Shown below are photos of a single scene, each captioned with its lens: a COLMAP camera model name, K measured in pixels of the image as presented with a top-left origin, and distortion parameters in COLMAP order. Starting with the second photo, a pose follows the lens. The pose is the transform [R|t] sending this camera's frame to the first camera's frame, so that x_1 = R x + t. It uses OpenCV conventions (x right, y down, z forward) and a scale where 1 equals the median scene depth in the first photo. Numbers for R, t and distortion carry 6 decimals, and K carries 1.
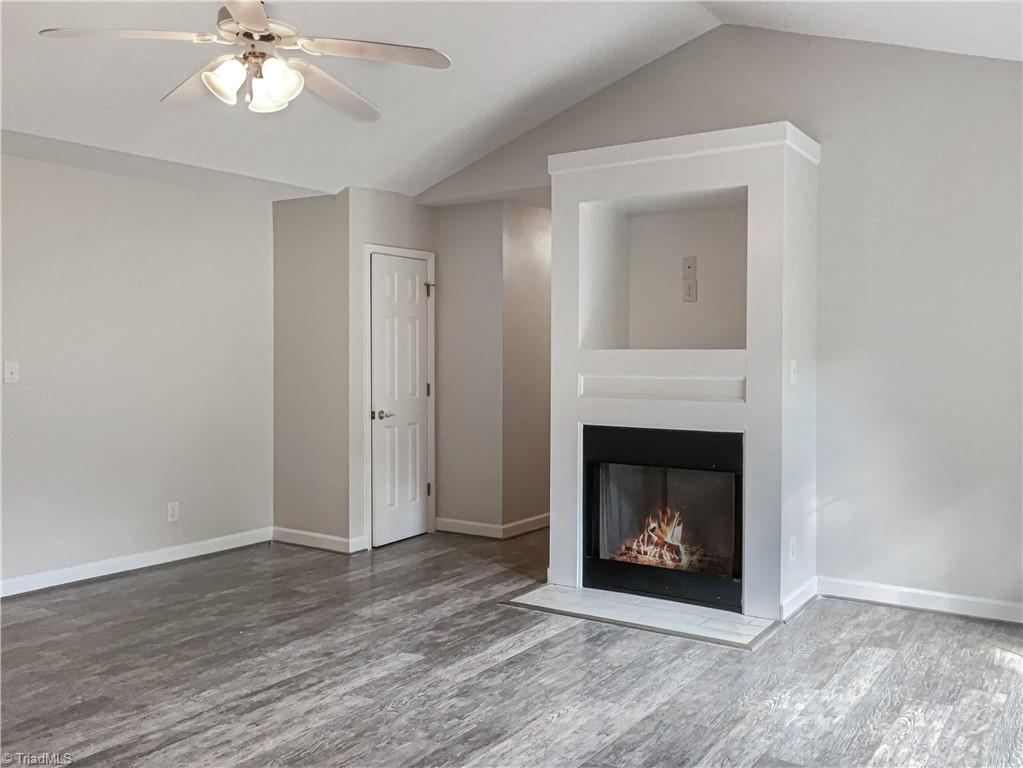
lens RADIAL K [[888.9, 0, 511.5], [0, 888.9, 384.0], [0, 0, 1]] dist [-0.010020, -0.004500]
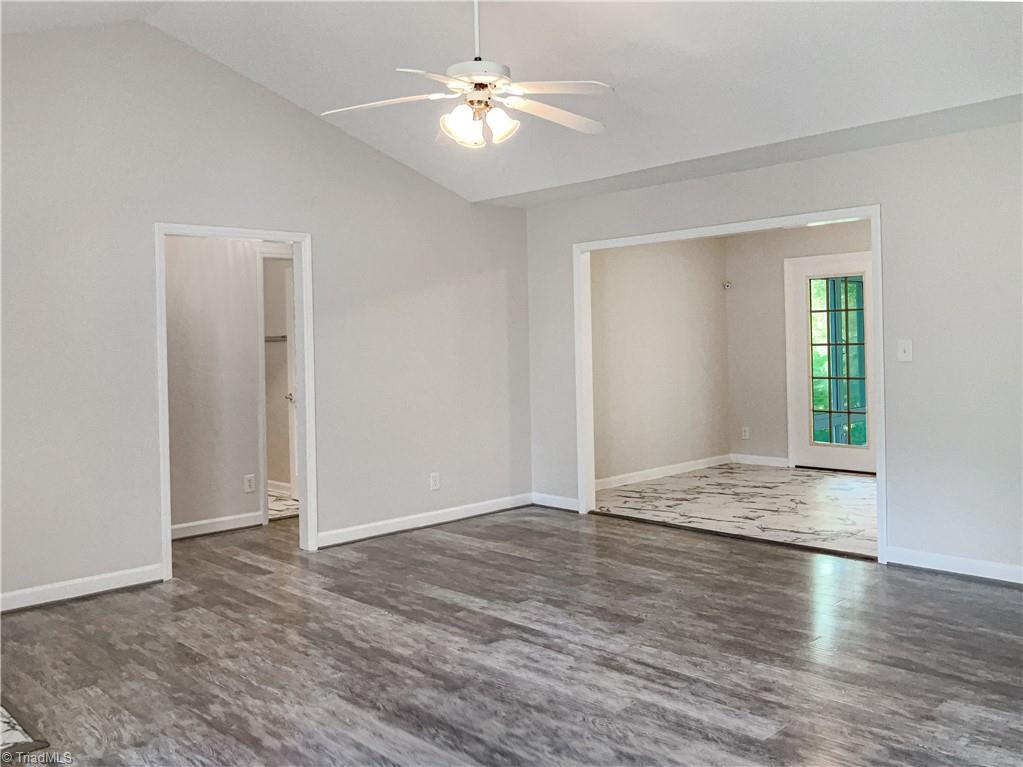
lens RADIAL K [[888.9, 0, 511.5], [0, 888.9, 383.5], [0, 0, 1]] dist [-0.010020, -0.004500]
pose [[-0.207392, 0.048818, -0.977039, 0.728736], [-0.011420, 0.998565, 0.052318, -0.028348], [0.978191, 0.022008, -0.206537, 1.049392]]
